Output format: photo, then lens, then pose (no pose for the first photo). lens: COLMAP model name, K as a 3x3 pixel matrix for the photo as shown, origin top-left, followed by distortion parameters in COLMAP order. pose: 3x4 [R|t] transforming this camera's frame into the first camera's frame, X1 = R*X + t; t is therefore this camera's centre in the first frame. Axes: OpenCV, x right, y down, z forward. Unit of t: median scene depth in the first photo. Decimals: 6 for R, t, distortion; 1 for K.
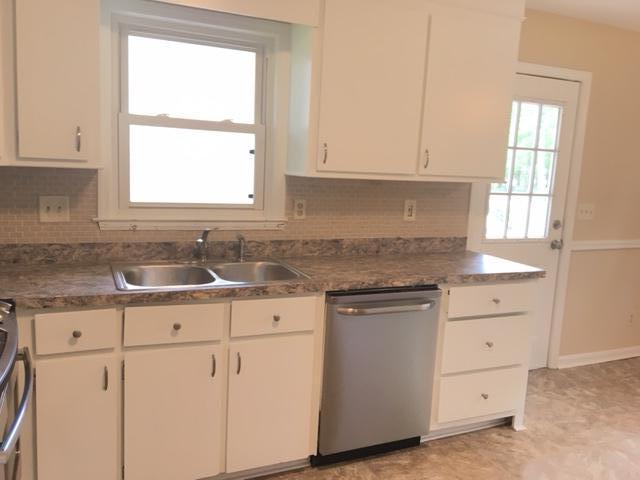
lens RADIAL K [[539.7, 0, 317.7], [0, 539.7, 242.2], [0, 0, 1]] dist [0.075872, -0.110007]
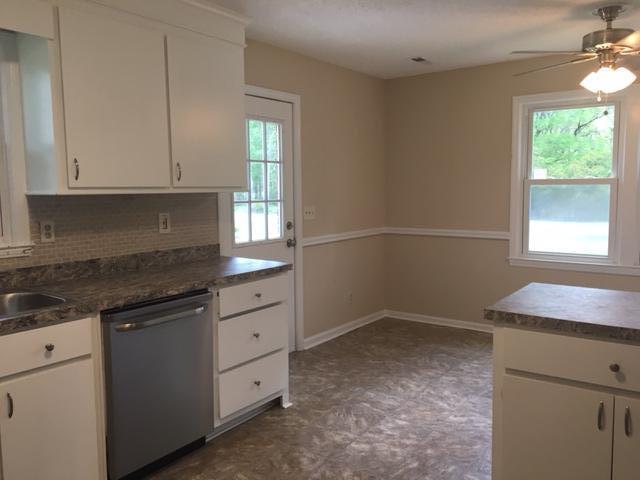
lens RADIAL K [[539.7, 0, 317.7], [0, 539.7, 242.2], [0, 0, 1]] dist [0.075872, -0.110007]
pose [[0.869262, -0.105964, 0.482861, -0.083308], [0.121466, 0.992595, -0.000842, 0.013909], [-0.479197, 0.059383, 0.875696, -0.035492]]
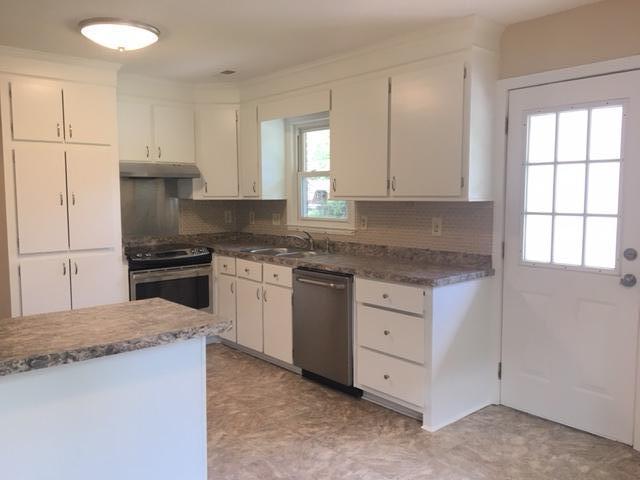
lens RADIAL K [[538.7, 0, 320.0], [0, 538.7, 240.0], [0, 0, 1]] dist [0.078901, -0.117187]
pose [[0.286322, 0.034855, -0.957499, 1.332533], [-0.118748, 0.992924, 0.000635, -0.001062], [0.950746, 0.113519, 0.288435, 0.459055]]
